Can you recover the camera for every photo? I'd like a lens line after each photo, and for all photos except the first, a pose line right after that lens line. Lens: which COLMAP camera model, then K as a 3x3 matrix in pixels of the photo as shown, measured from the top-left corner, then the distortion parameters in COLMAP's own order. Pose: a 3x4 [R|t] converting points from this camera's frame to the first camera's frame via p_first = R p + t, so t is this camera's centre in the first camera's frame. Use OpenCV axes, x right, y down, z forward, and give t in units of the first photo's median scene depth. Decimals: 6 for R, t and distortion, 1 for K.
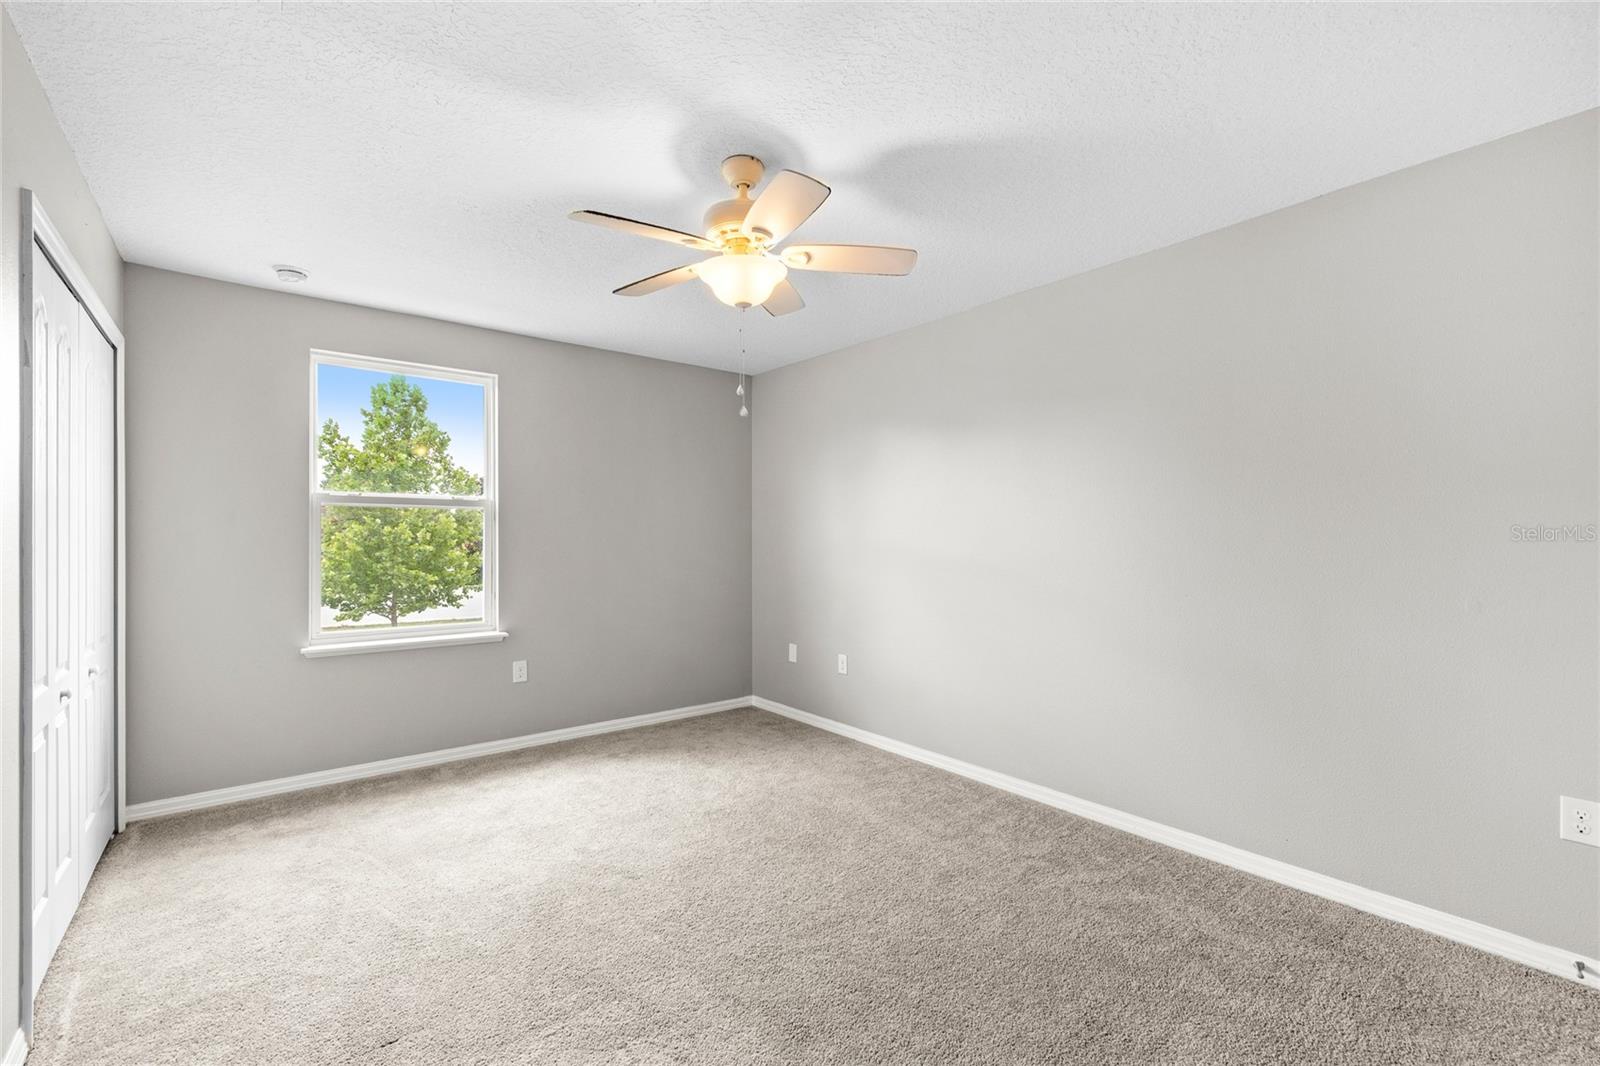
lens RADIAL K [[685.9, 0, 800.4], [0, 685.9, 536.4], [0, 0, 1]] dist [0.002621, -0.000987]
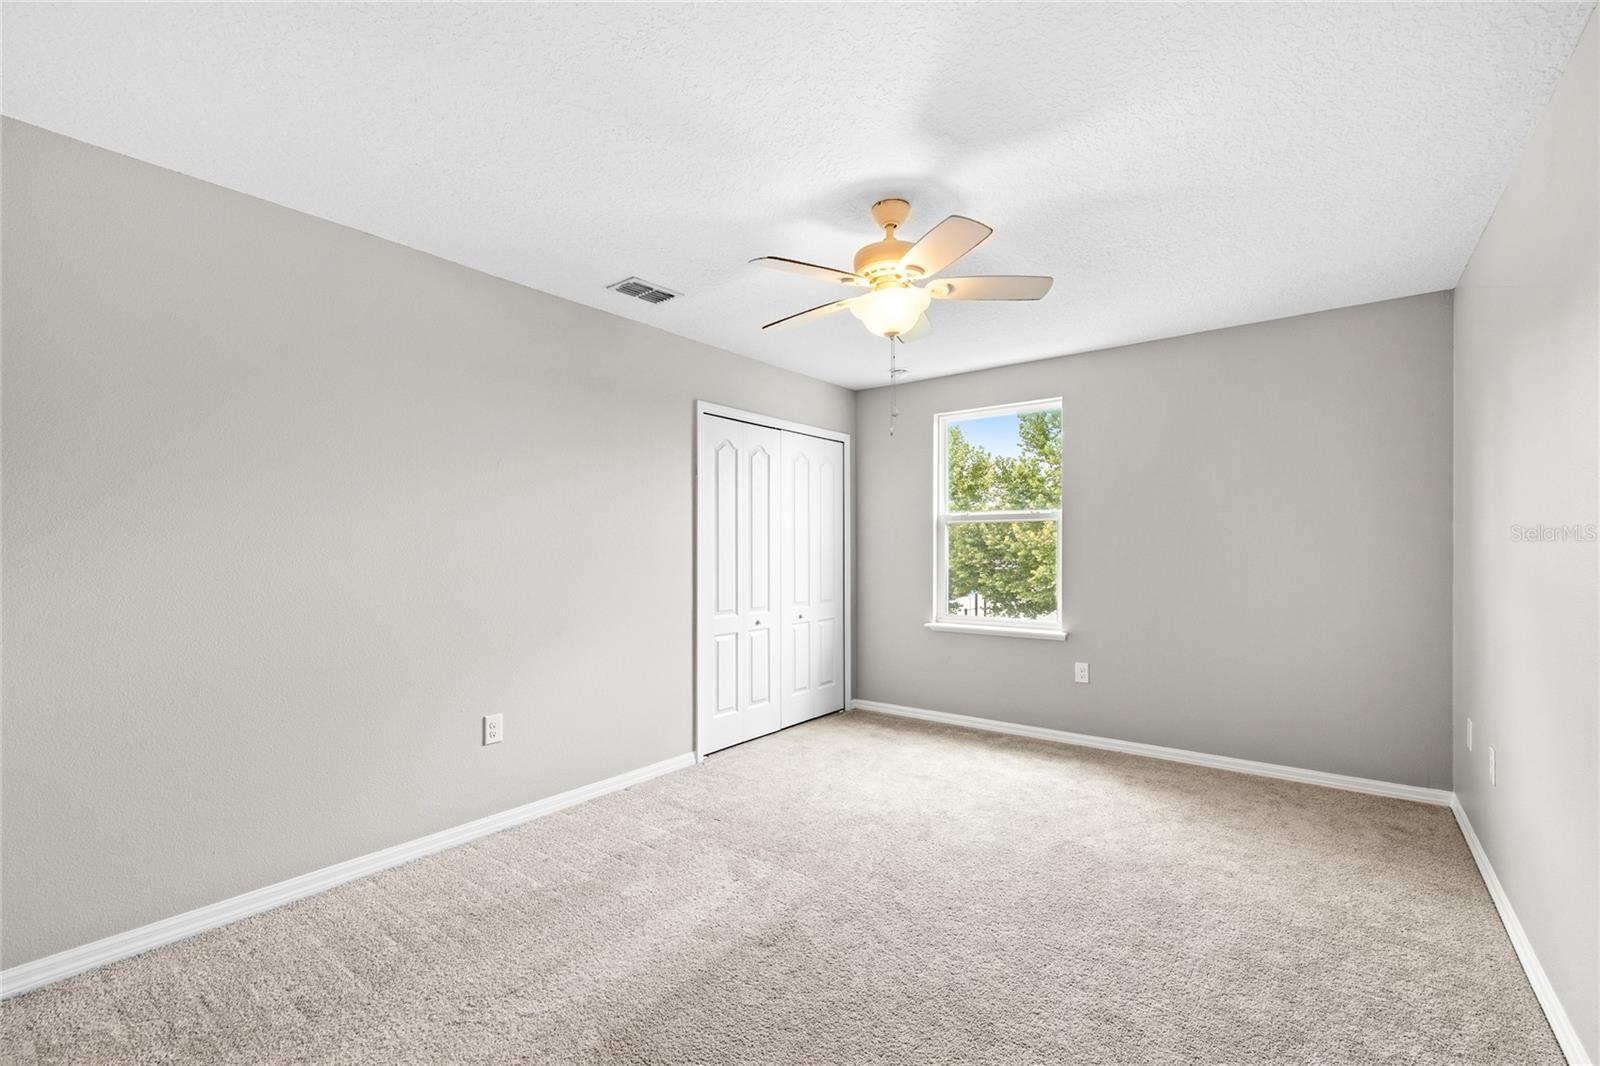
lens RADIAL K [[685.9, 0, 797.7], [0, 685.9, 546.5], [0, 0, 1]] dist [0.002621, -0.000987]
pose [[0.239649, -0.002389, -0.970857, 0.598234], [0.001840, 0.999996, -0.002007, 0.003208], [0.970858, -0.001305, 0.239652, 0.370976]]
